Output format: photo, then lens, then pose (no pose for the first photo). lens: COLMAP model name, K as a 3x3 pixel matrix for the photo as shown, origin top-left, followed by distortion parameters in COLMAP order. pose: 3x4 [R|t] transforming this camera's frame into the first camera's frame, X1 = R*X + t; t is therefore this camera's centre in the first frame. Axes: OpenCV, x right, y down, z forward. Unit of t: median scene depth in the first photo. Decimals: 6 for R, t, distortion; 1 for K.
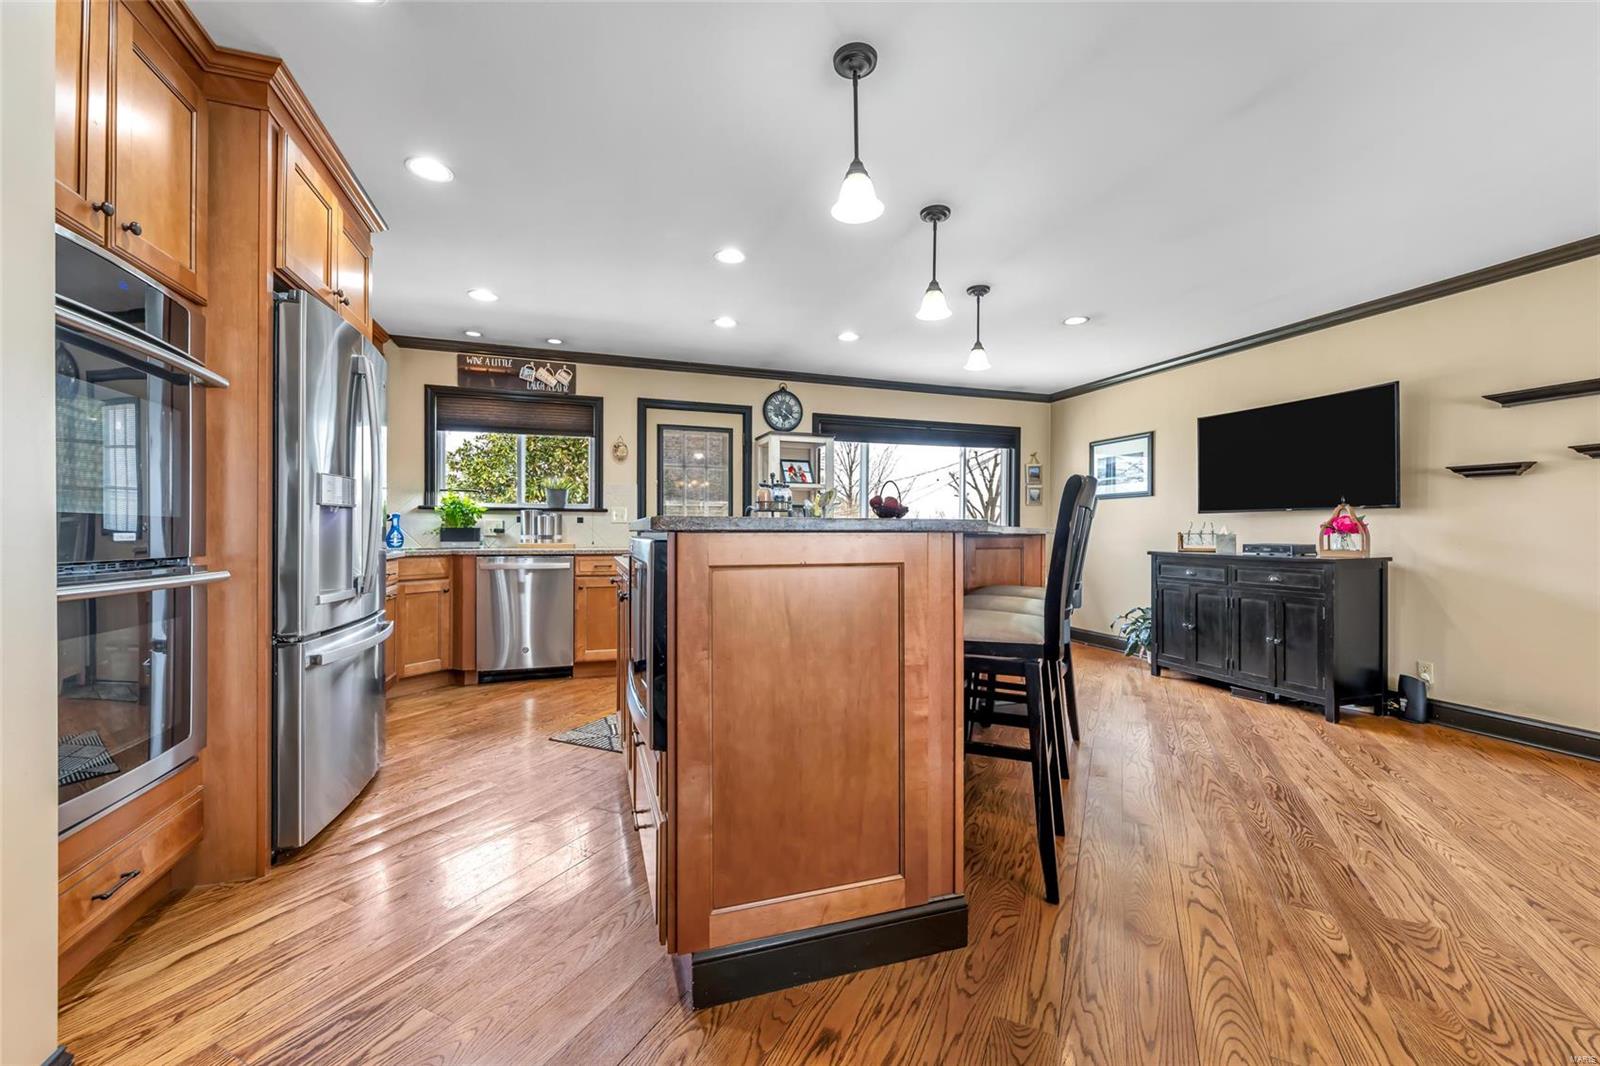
lens RADIAL K [[632.8, 0, 810.4], [0, 632.8, 530.7], [0, 0, 1]] dist [0.003912, -0.000288]
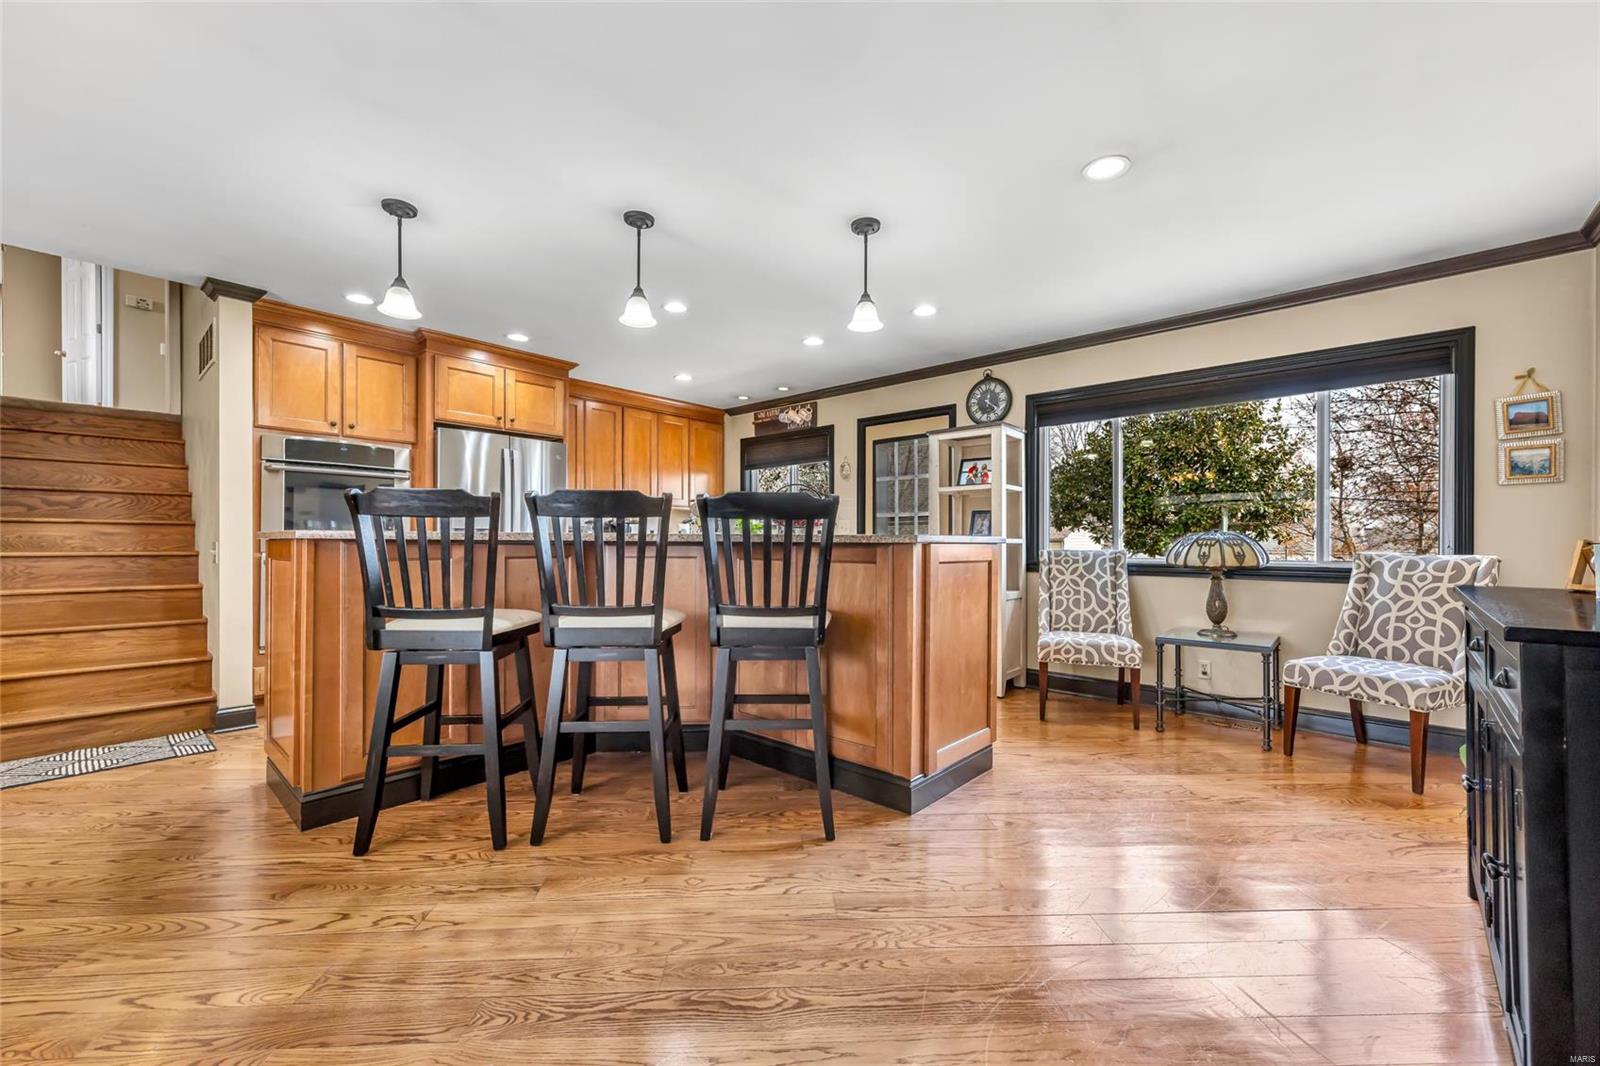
lens RADIAL K [[632.8, 0, 812.4], [0, 632.8, 538.1], [0, 0, 1]] dist [0.003912, -0.000288]
pose [[0.497056, -0.009599, -0.867666, 0.644253], [0.002064, 0.999949, -0.009881, 0.004796], [0.867716, 0.003121, 0.497050, 0.403571]]
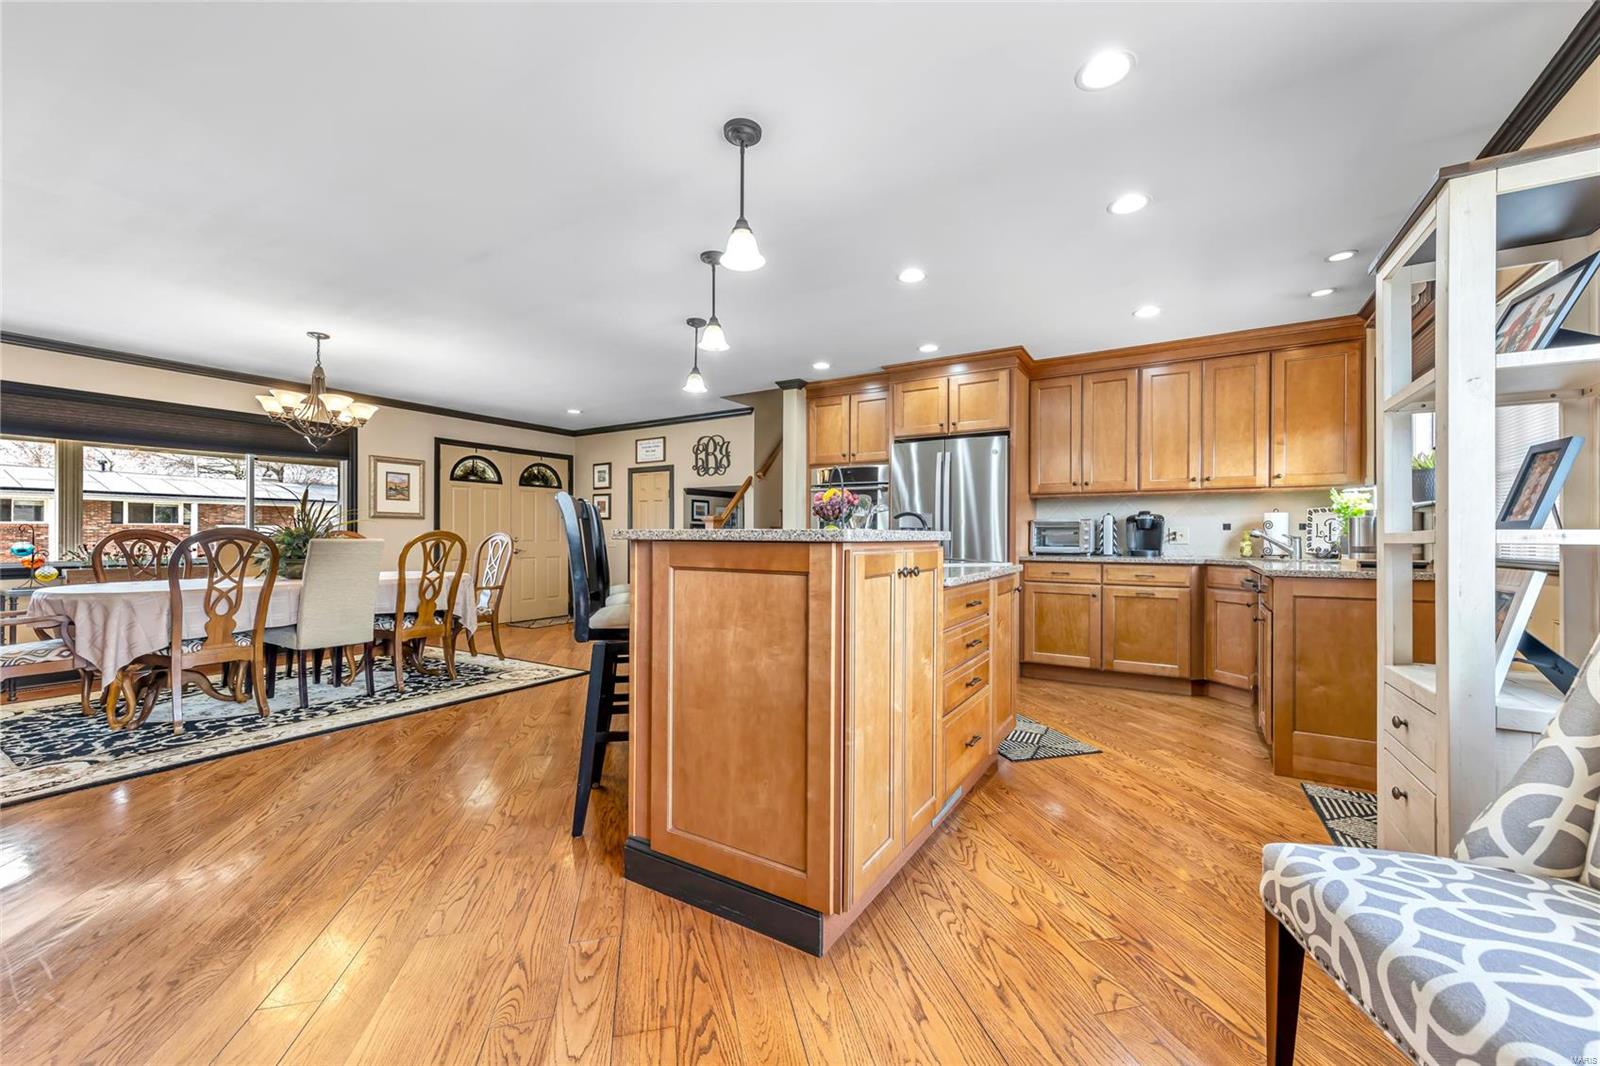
lens RADIAL K [[632.8, 0, 802.2], [0, 632.8, 535.2], [0, 0, 1]] dist [0.003912, -0.000288]
pose [[-0.770263, -0.009786, -0.637651, 0.432482], [-0.004511, 0.999941, -0.009896, 0.004637], [0.637711, -0.004746, -0.770261, 1.062557]]
